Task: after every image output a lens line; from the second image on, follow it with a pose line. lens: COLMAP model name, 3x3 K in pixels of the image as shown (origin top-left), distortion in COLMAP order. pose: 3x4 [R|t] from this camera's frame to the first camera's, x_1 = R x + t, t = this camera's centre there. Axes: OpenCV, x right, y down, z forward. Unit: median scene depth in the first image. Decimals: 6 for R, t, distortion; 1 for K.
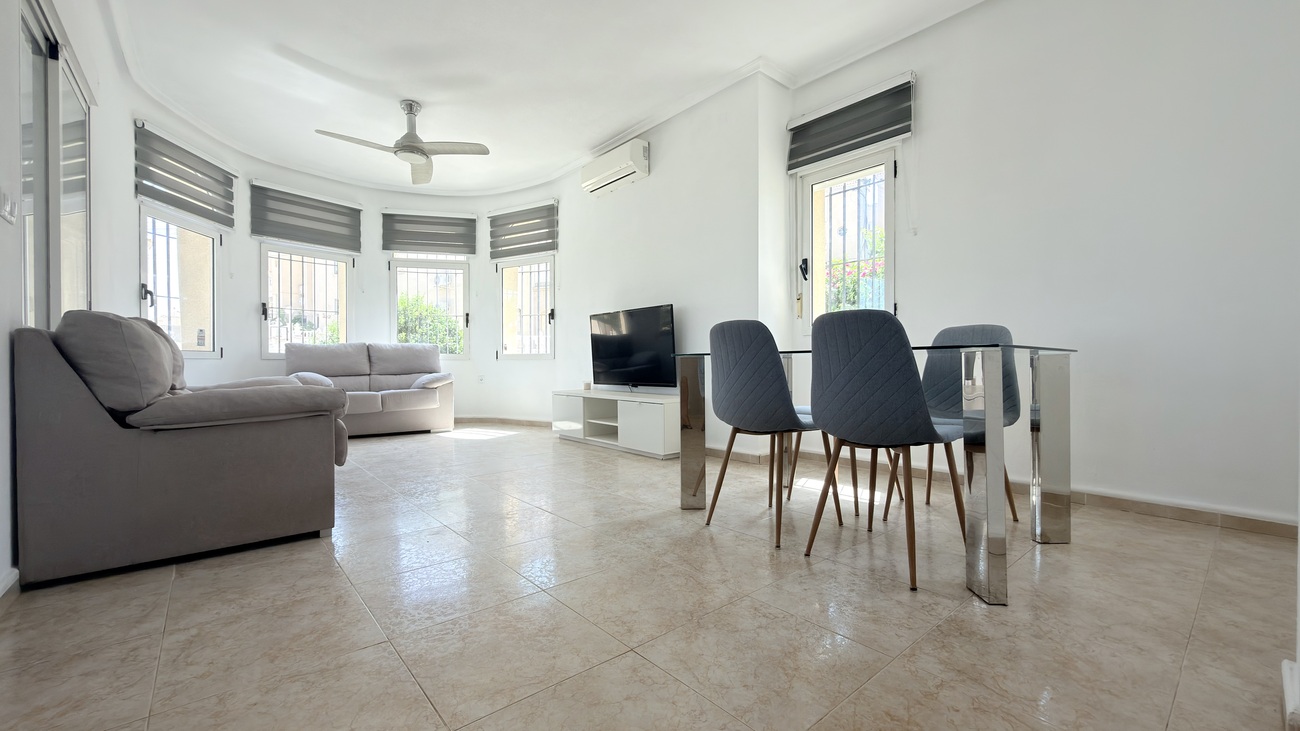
lens RADIAL K [[519.6, 0, 649.4], [0, 519.6, 366.5], [0, 0, 1]] dist [0.002262, -0.000060]
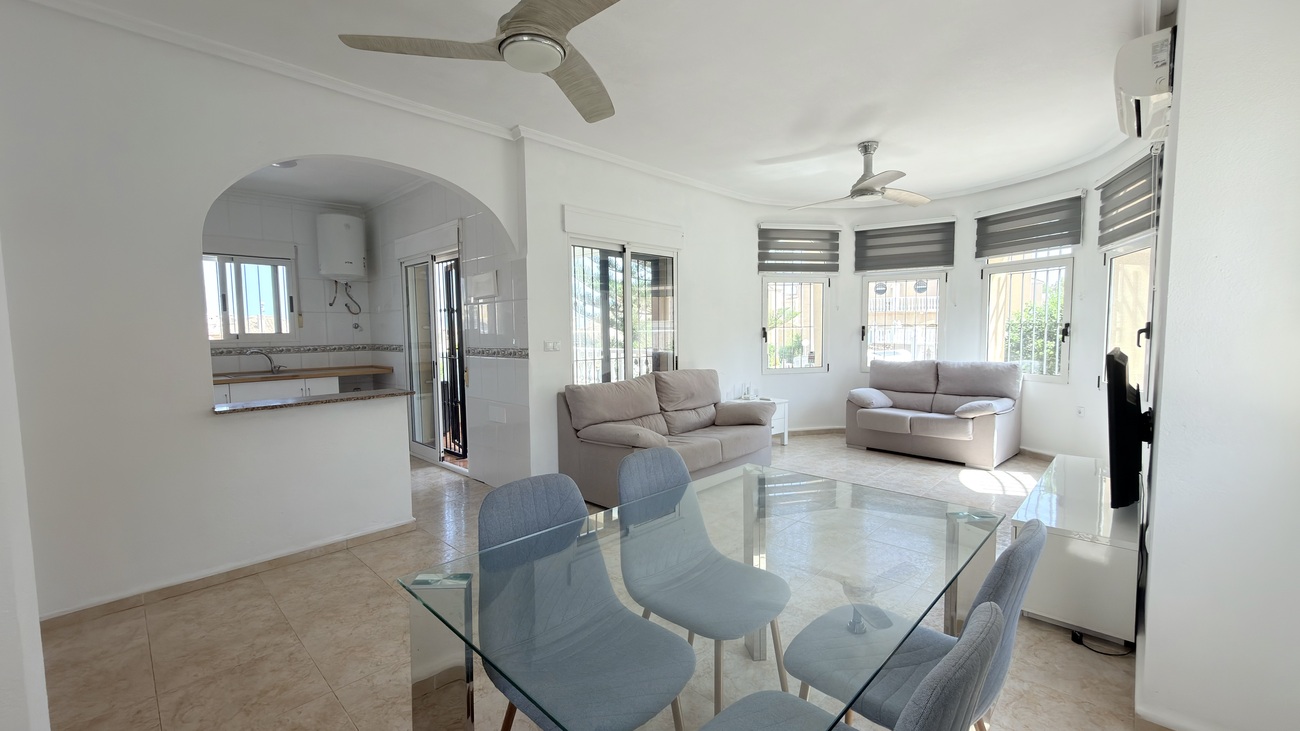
lens RADIAL K [[519.6, 0, 649.4], [0, 519.6, 366.5], [0, 0, 1]] dist [0.002262, -0.000060]
pose [[0.102841, 0.072150, -0.992078, 0.413442], [0.006776, 0.997292, 0.073232, -0.117620], [0.994675, -0.014254, 0.102074, 0.366115]]
